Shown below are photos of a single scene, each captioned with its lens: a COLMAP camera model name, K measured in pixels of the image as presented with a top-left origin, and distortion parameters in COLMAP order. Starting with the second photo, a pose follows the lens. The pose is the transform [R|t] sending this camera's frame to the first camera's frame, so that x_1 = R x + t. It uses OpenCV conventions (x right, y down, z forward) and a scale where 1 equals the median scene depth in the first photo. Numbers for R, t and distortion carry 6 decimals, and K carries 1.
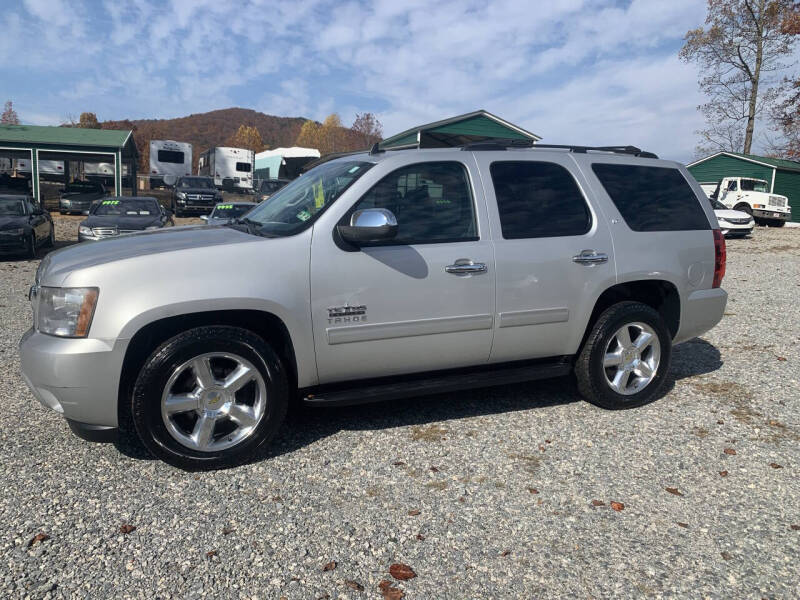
lens RADIAL K [[605.3, 0, 392.6], [0, 605.3, 300.4], [0, 0, 1]] dist [0.002110, -0.003500]
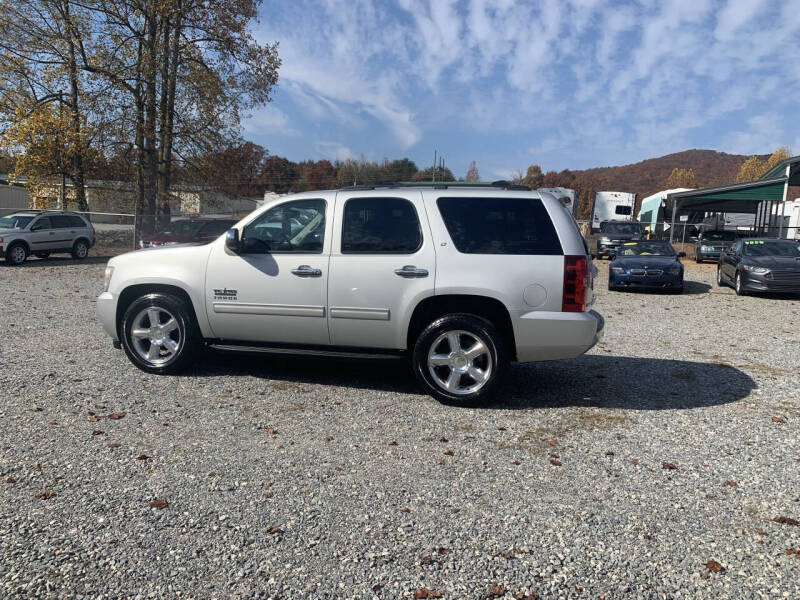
lens RADIAL K [[597.6, 0, 400.0], [0, 597.6, 300.0], [0, 0, 1]] dist [0.007924, -0.007547]
pose [[0.783947, 0.071365, -0.616713, 1.178248], [-0.114731, 0.992914, -0.030945, 0.030623], [0.610134, 0.095015, 0.786580, 0.028601]]
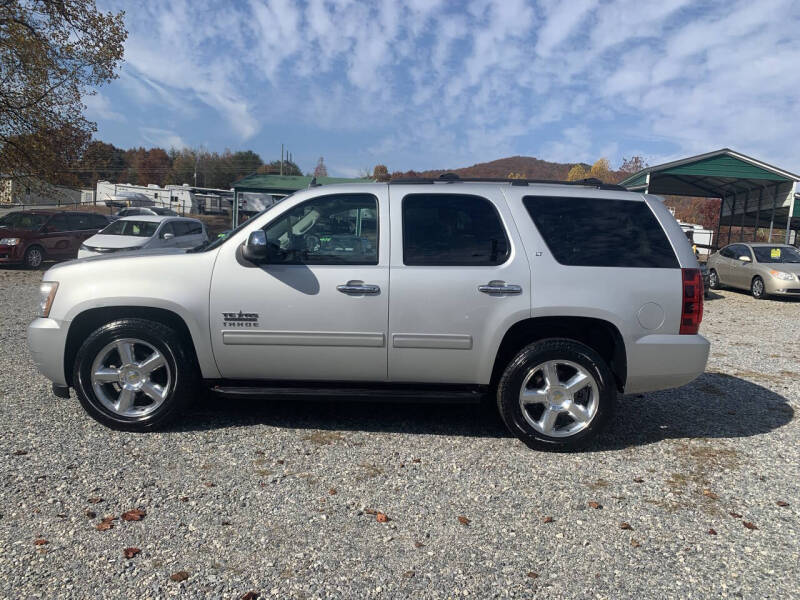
lens RADIAL K [[605.2, 0, 404.6], [0, 605.2, 303.5], [0, 0, 1]] dist [0.000134, -0.003783]
pose [[0.916508, 0.062976, -0.395027, 0.634858], [-0.089246, 0.994830, -0.048463, 0.018557], [0.389933, 0.079671, 0.917390, 0.030908]]
